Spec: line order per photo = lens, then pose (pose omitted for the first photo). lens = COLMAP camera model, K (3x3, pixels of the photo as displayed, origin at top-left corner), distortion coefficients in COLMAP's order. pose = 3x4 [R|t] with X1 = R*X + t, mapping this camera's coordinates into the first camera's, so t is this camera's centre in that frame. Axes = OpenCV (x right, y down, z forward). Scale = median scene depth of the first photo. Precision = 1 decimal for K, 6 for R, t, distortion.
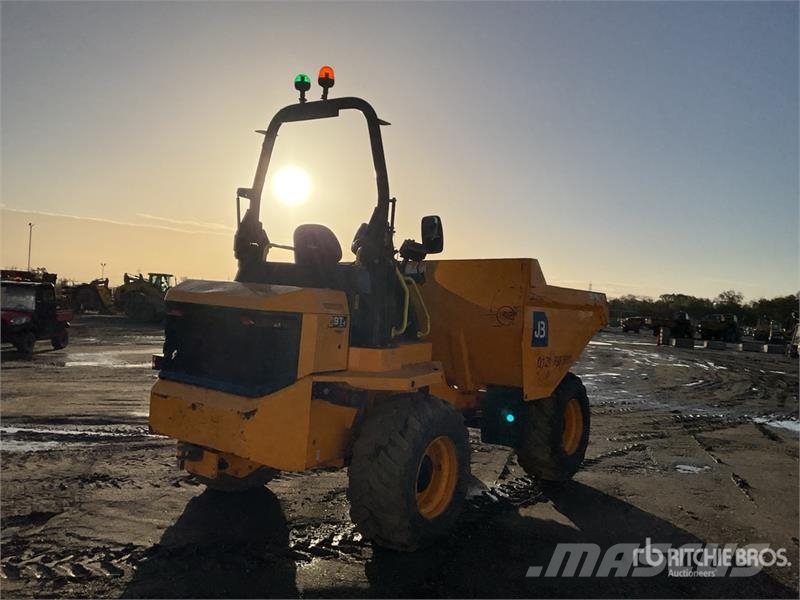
lens RADIAL K [[643.5, 0, 394.8], [0, 643.5, 293.9], [0, 0, 1]] dist [0.085226, -0.155475]
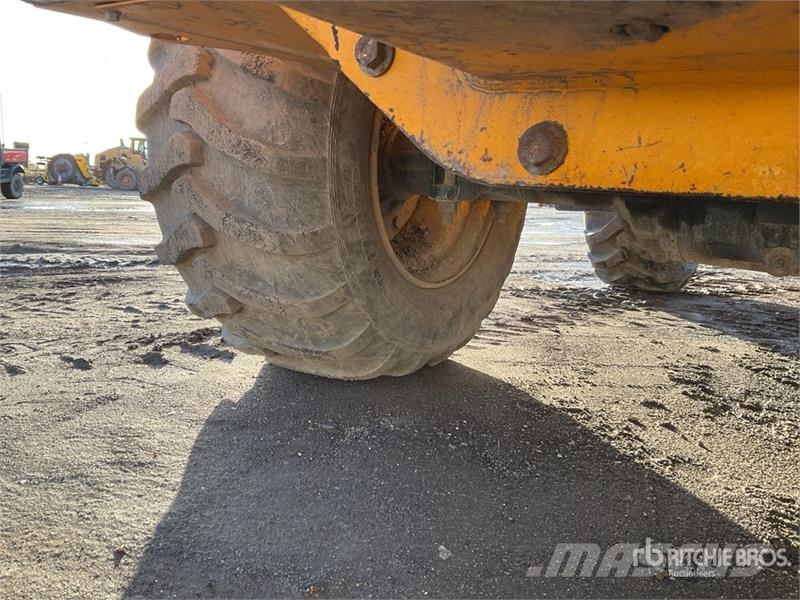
lens RADIAL K [[651.8, 0, 401.6], [0, 651.8, 301.6], [0, 0, 1]] dist [0.029842, -0.056258]
pose [[0.999784, -0.015736, 0.013541, -0.225159], [0.012896, 0.981909, 0.188913, 0.211062], [-0.016269, -0.188697, 0.981901, 0.705979]]
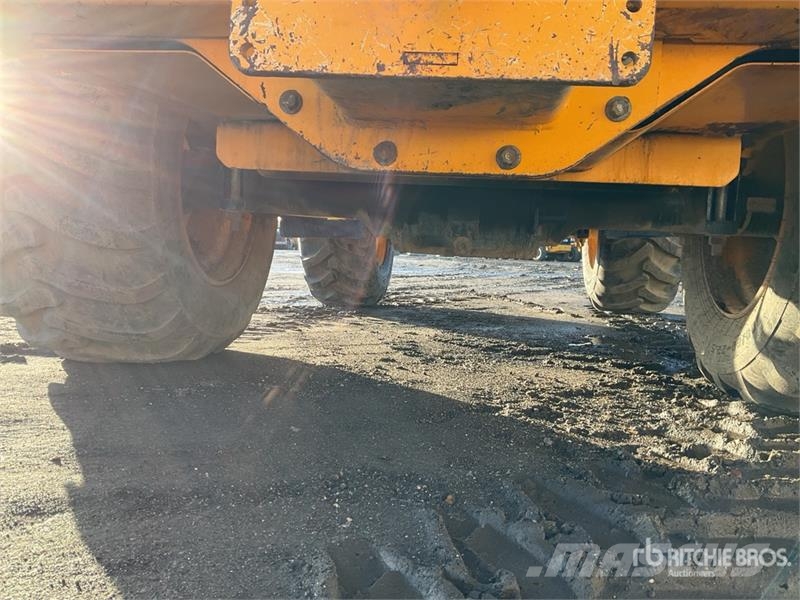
lens RADIAL K [[643.5, 0, 394.8], [0, 643.5, 293.9], [0, 0, 1]] dist [0.085226, -0.155475]
pose [[0.887944, -0.061492, 0.455823, -0.282707], [0.009424, 0.993247, 0.115634, 0.224774], [-0.459856, -0.098381, 0.882527, 0.634905]]
